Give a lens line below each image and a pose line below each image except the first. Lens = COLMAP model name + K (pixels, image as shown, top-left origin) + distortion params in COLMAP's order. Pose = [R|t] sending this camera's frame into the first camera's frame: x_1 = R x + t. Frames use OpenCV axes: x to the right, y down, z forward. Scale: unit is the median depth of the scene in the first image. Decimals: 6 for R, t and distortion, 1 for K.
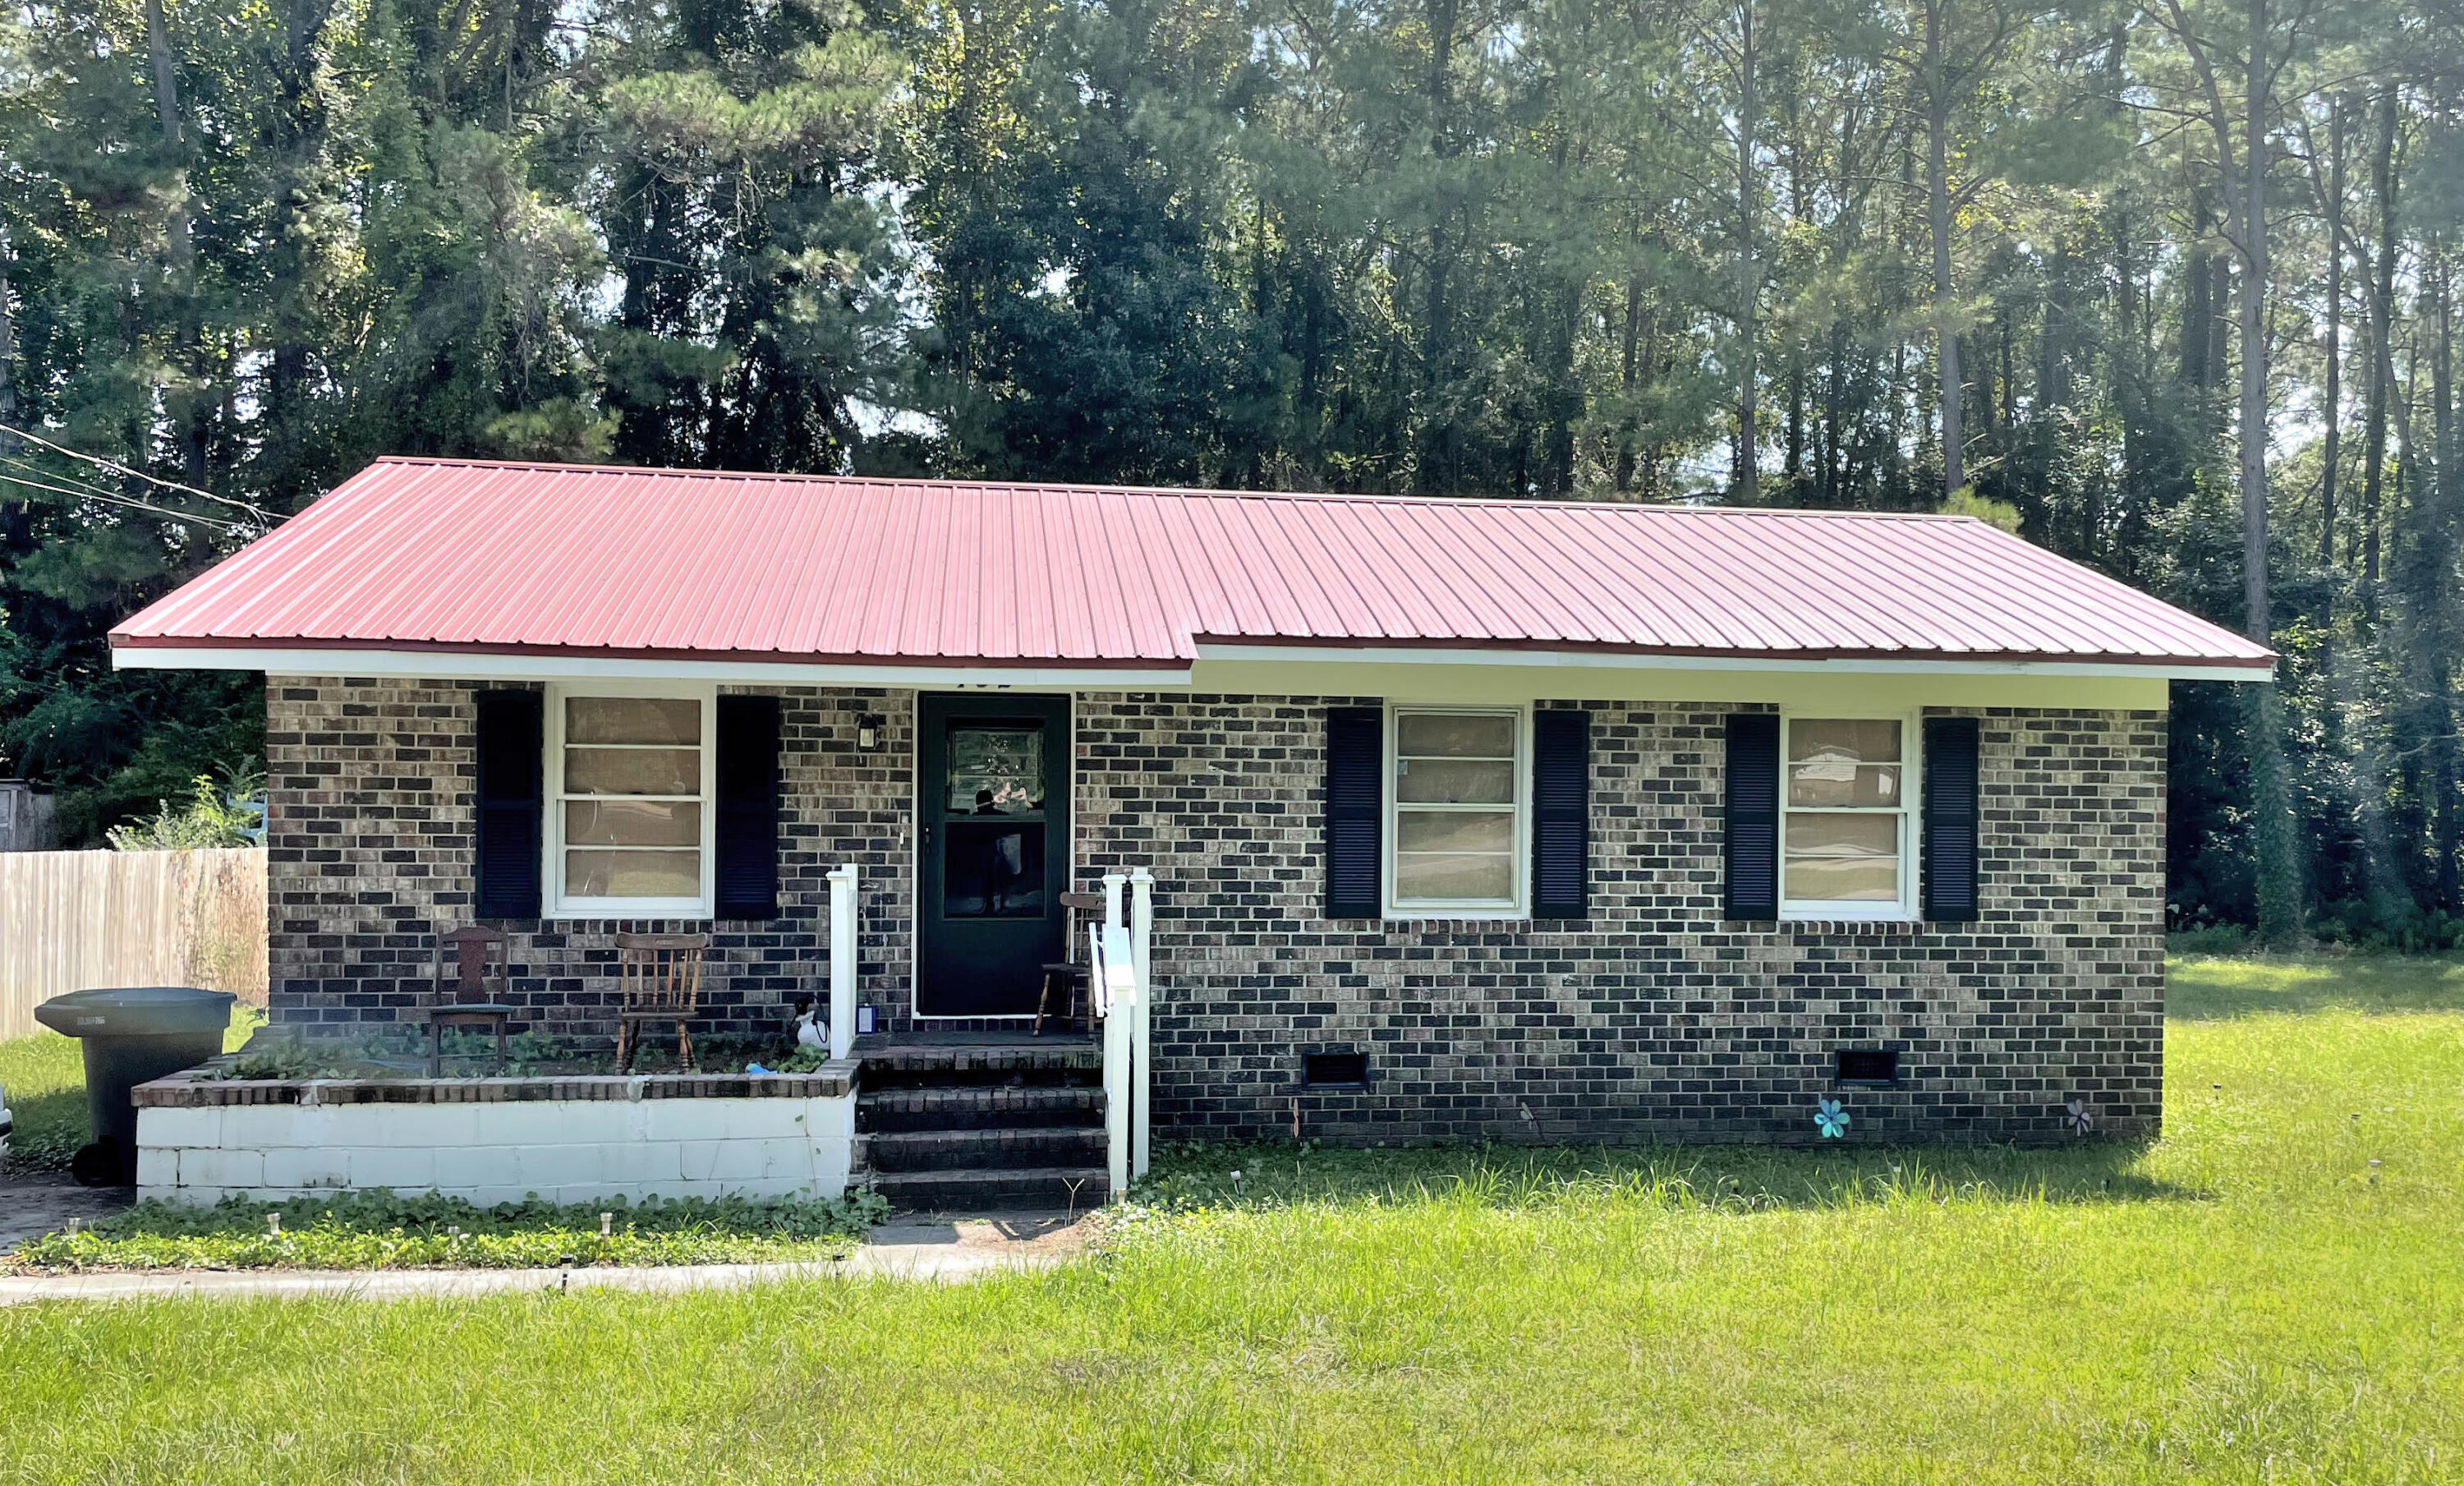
lens RADIAL K [[2210.4, 0, 1247.3], [0, 2210.4, 788.3], [0, 0, 1]] dist [0.060402, 0.000000]
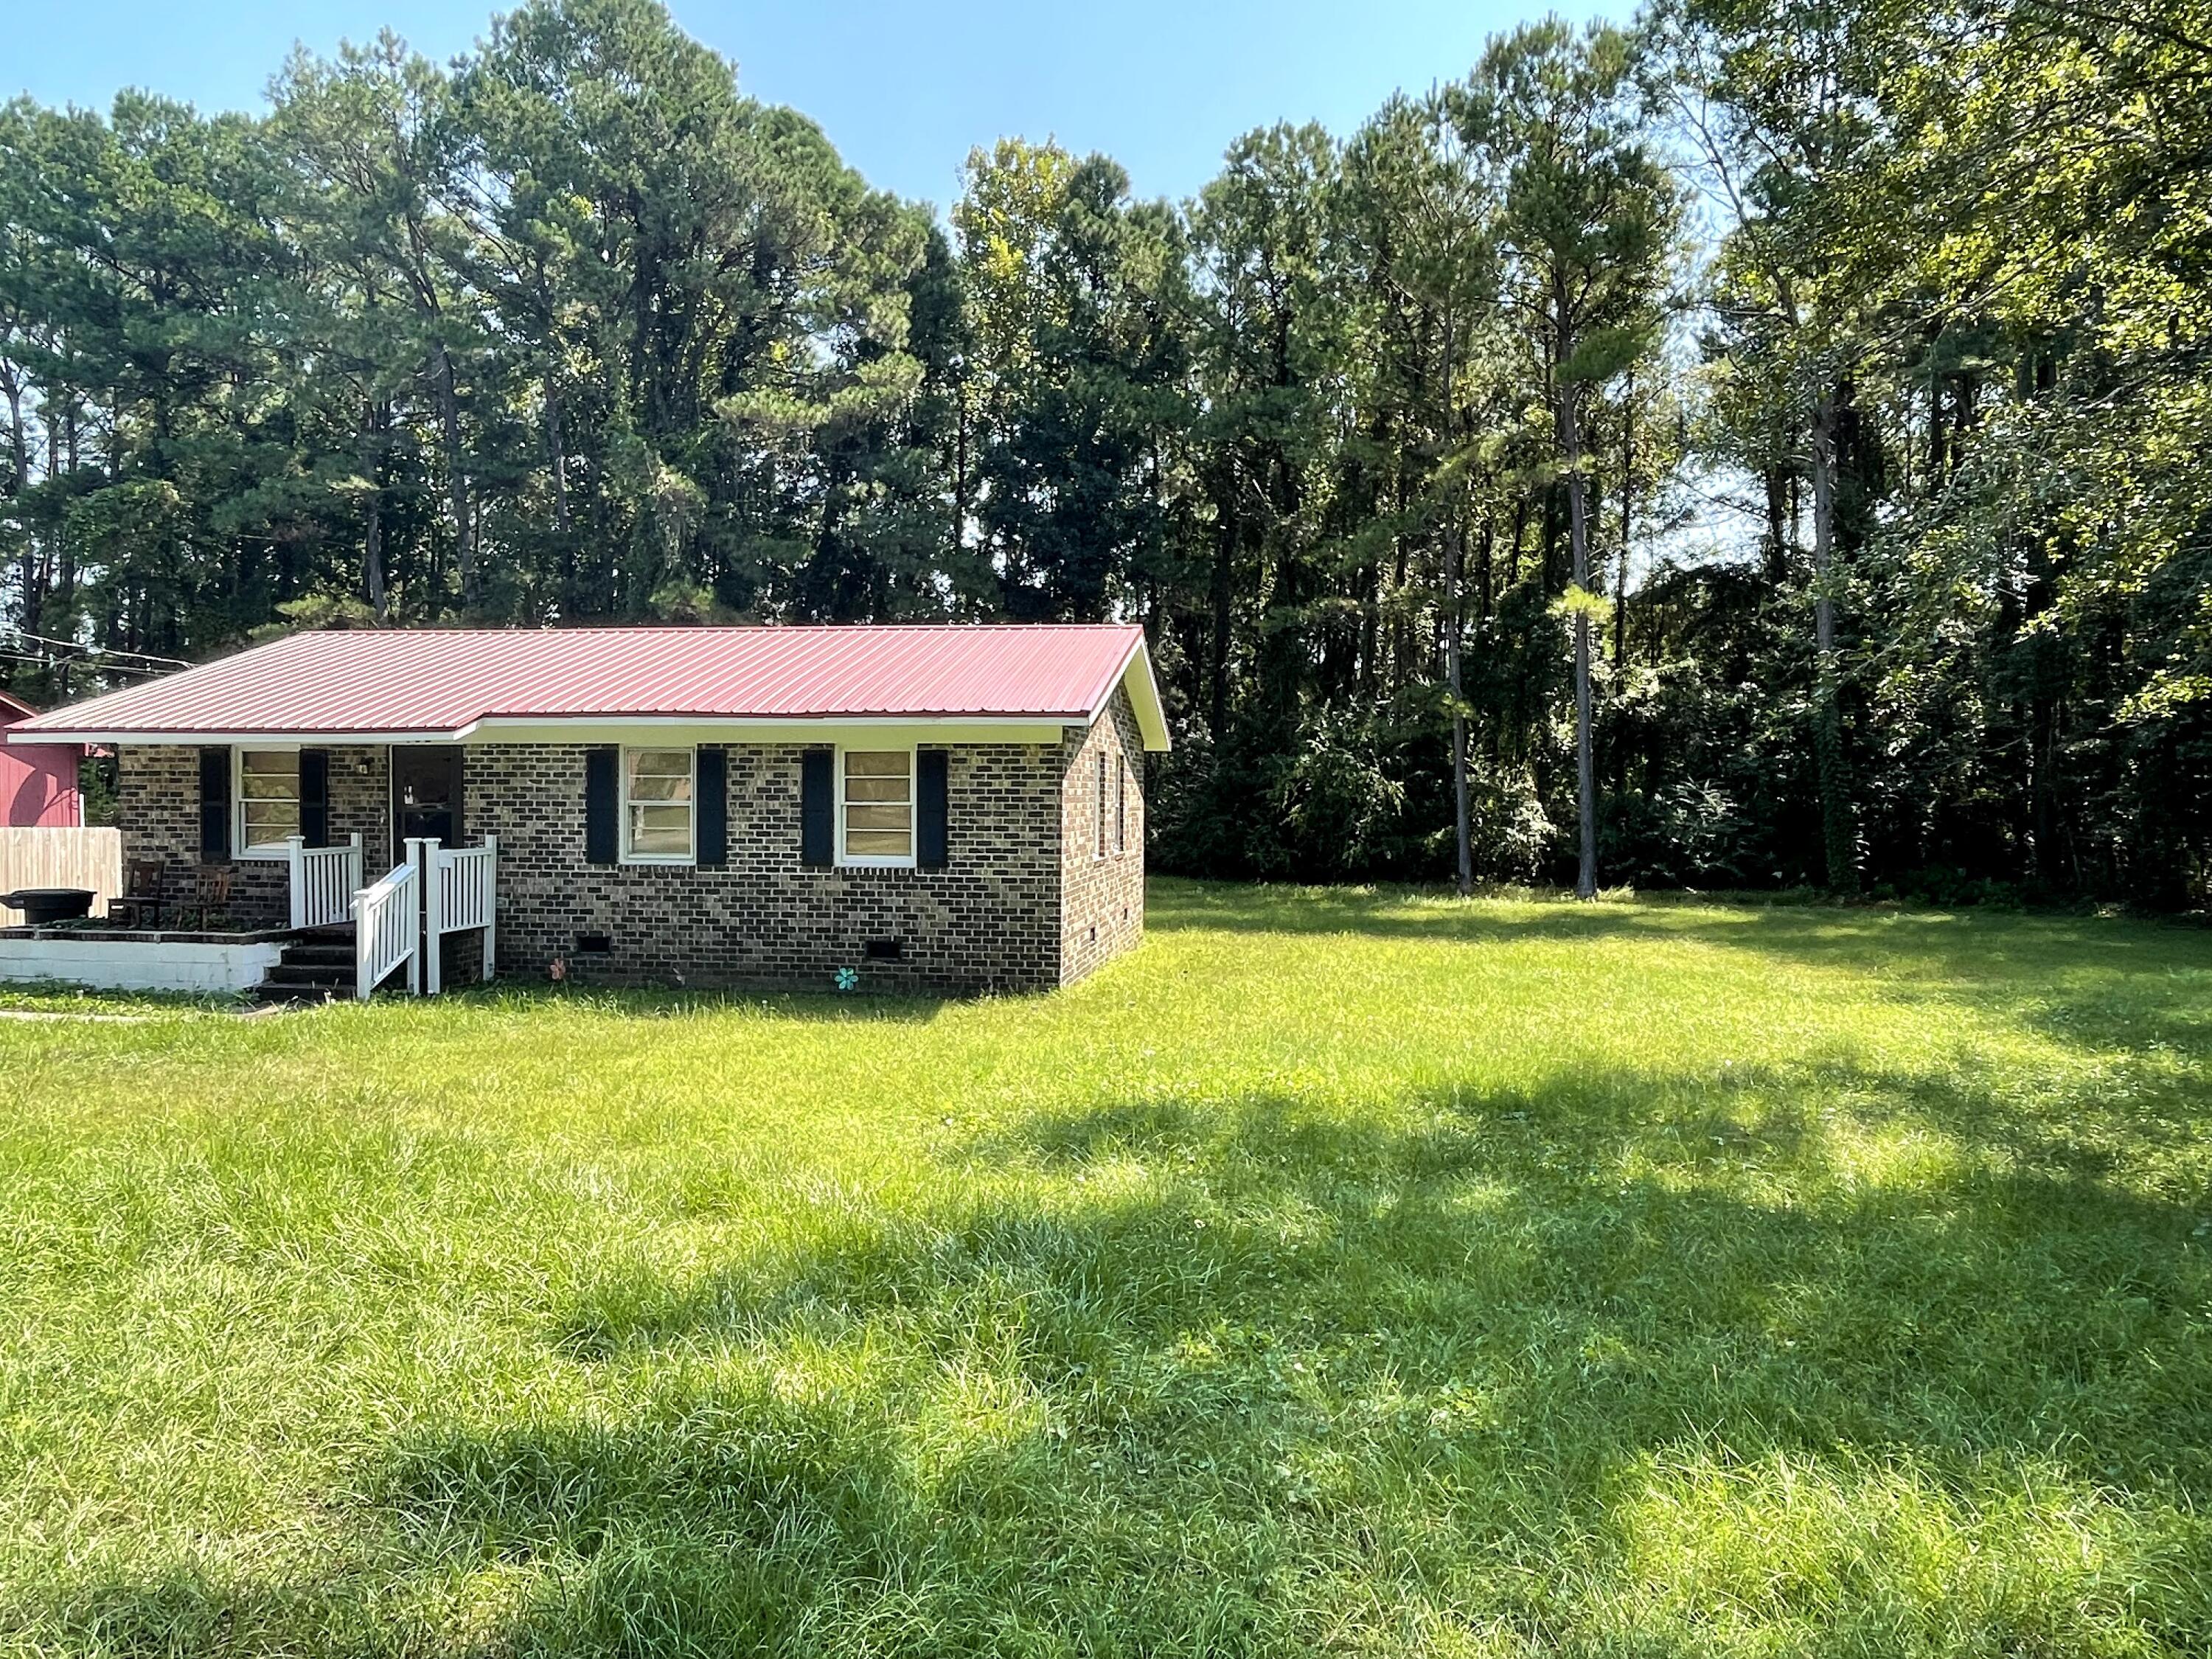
lens RADIAL K [[1447.2, 0, 1122.2], [0, 1447.2, 820.3], [0, 0, 1]] dist [-0.009456, -0.013384]
pose [[0.957009, -0.001674, -0.290055, 0.813019], [0.006318, 0.999866, 0.015073, 0.007287], [0.289991, -0.016257, 0.956891, -0.031856]]
